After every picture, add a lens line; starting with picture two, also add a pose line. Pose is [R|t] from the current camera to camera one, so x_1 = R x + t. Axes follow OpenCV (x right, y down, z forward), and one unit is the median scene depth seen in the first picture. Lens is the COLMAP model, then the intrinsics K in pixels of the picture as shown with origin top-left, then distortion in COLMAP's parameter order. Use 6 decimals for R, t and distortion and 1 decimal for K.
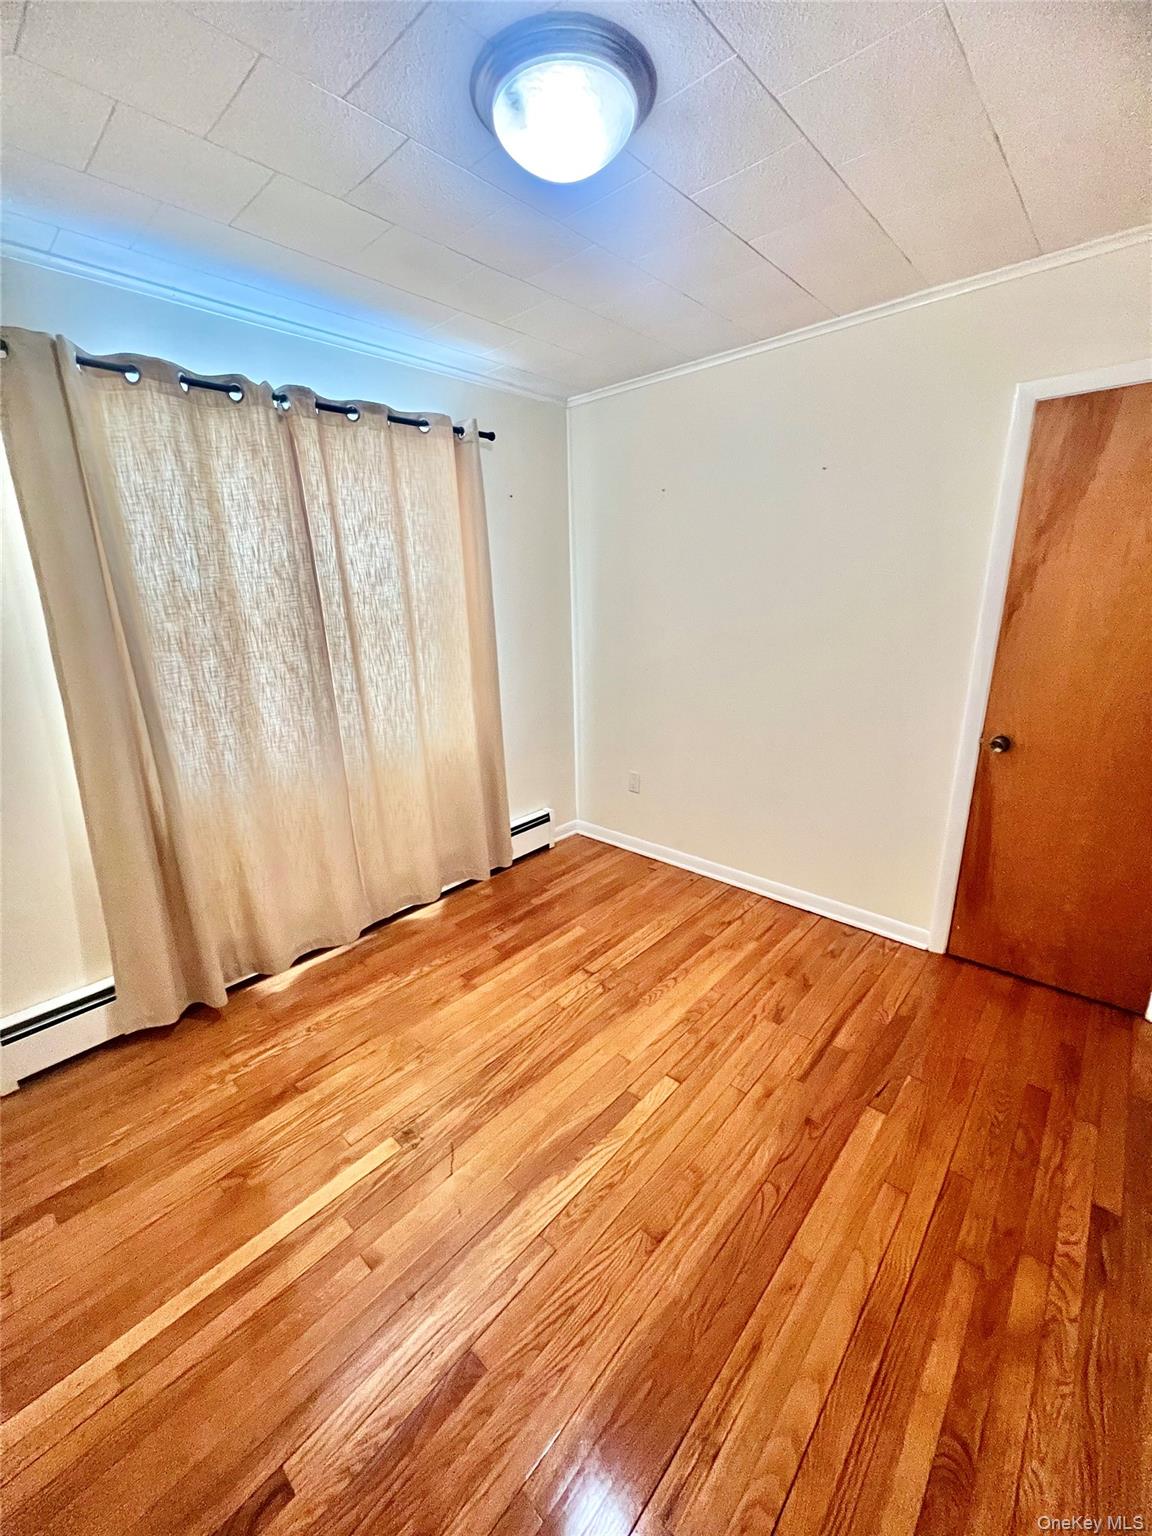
lens RADIAL K [[615.3, 0, 580.6], [0, 615.3, 774.8], [0, 0, 1]] dist [-0.000843, 0.000314]
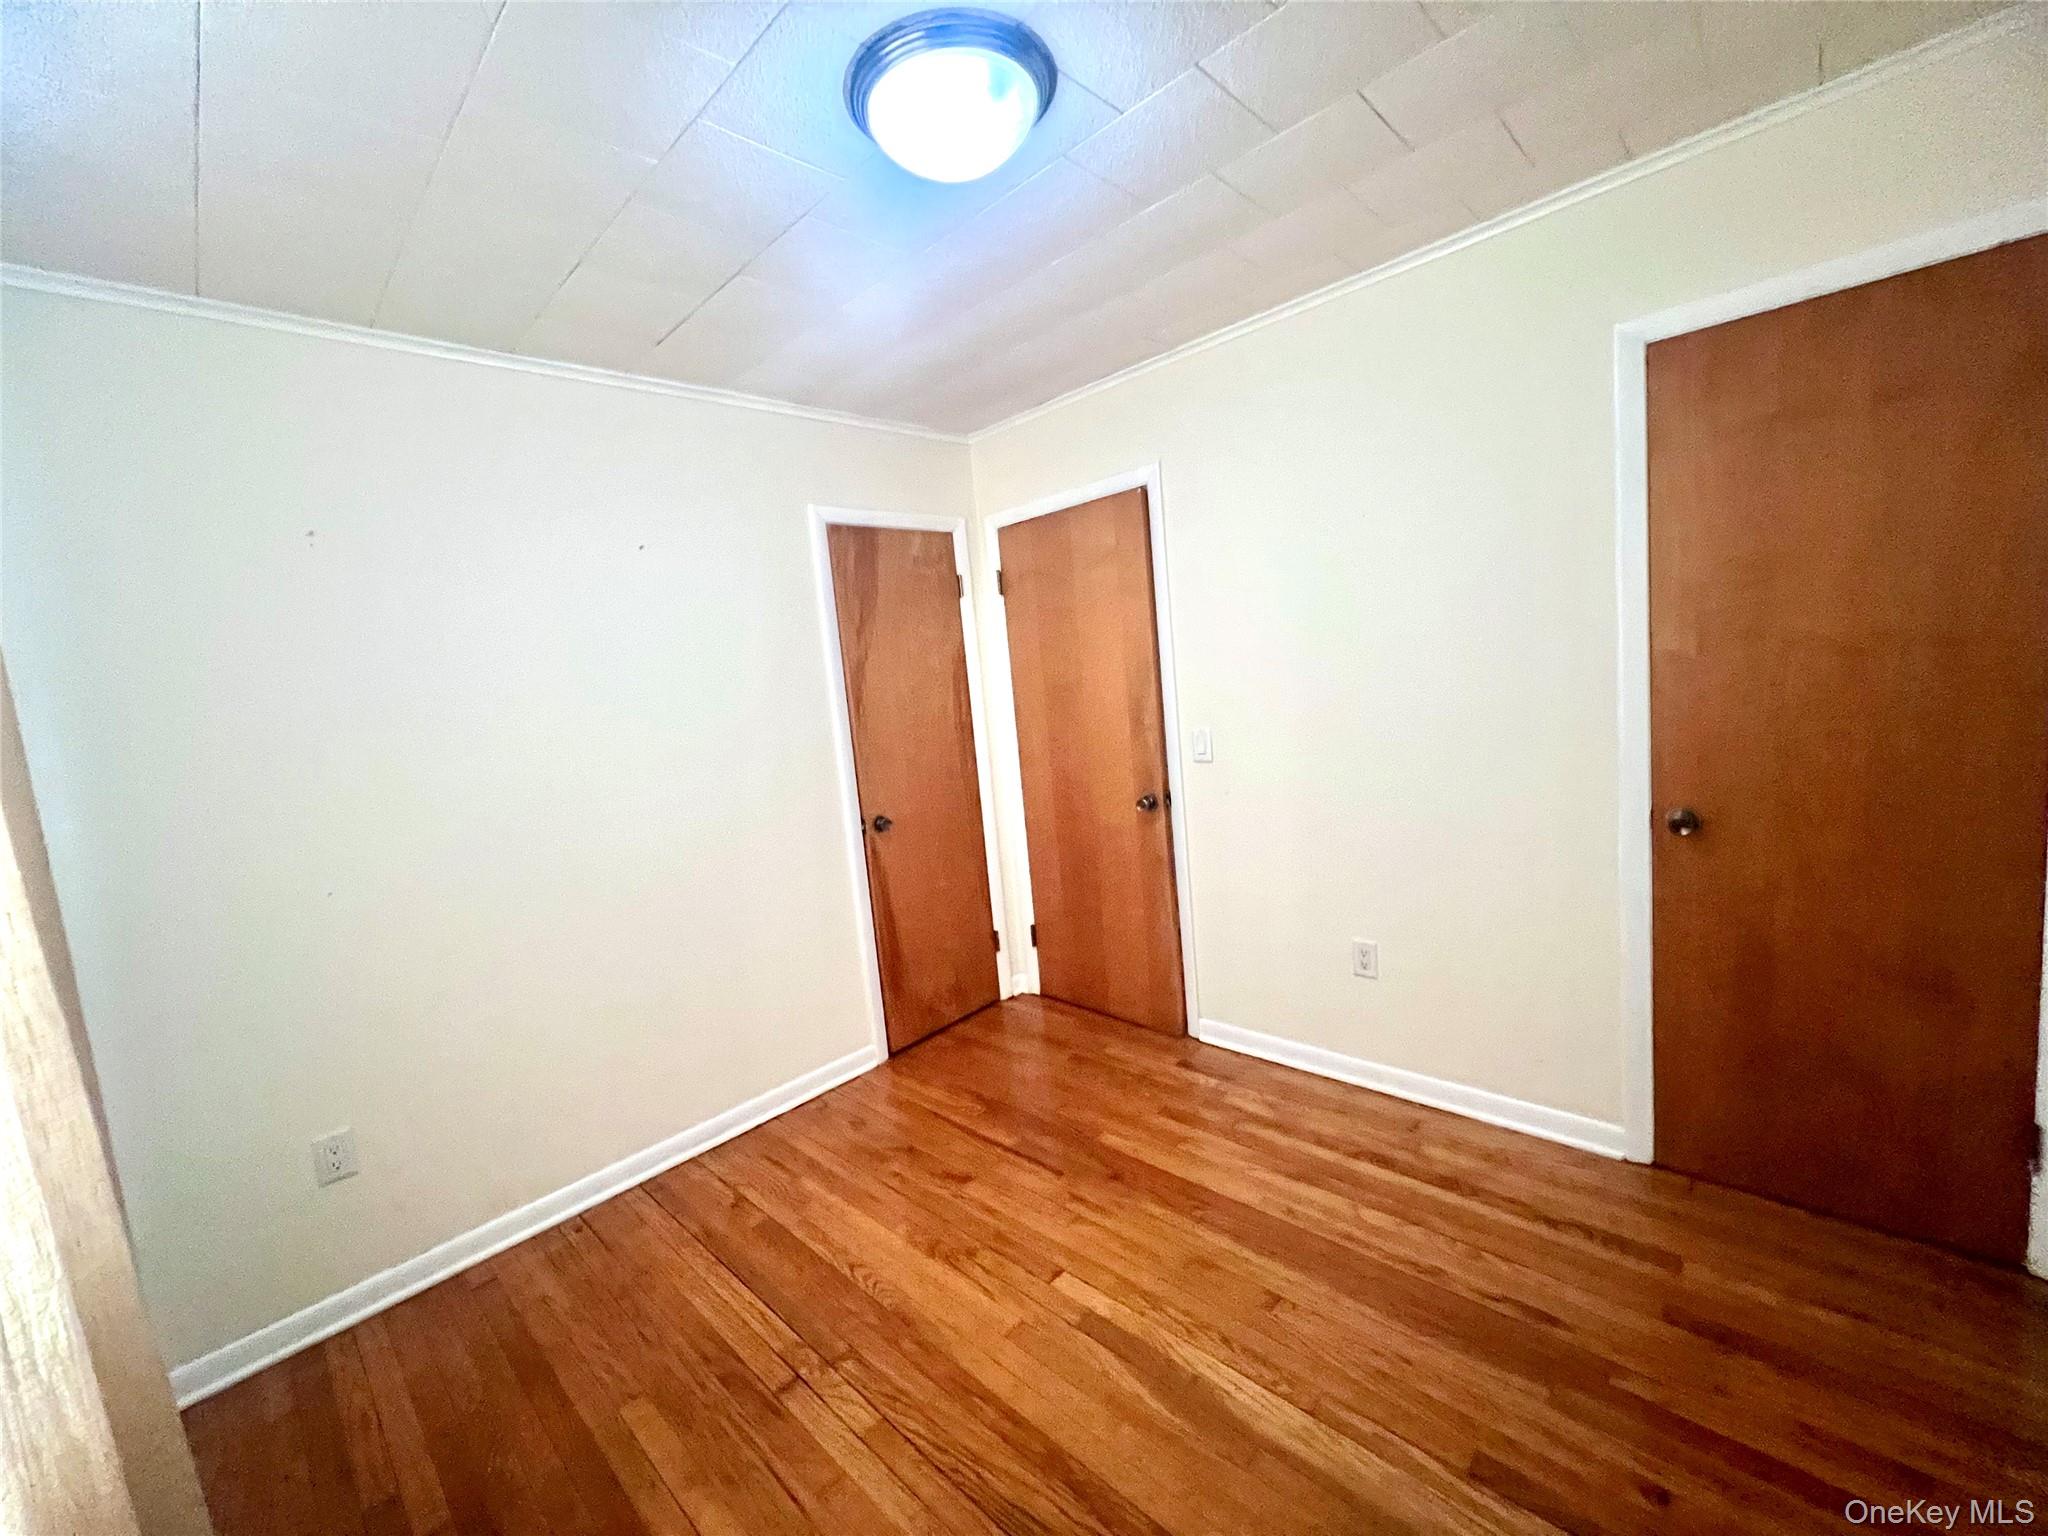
lens RADIAL K [[820.4, 0, 1025.8], [0, 820.4, 759.3], [0, 0, 1]] dist [-0.000843, 0.000314]
pose [[0.043004, -0.094195, 0.994625, -0.689713], [0.392838, 0.916951, 0.069854, -0.150866], [-0.918602, 0.387722, 0.076435, 0.619001]]
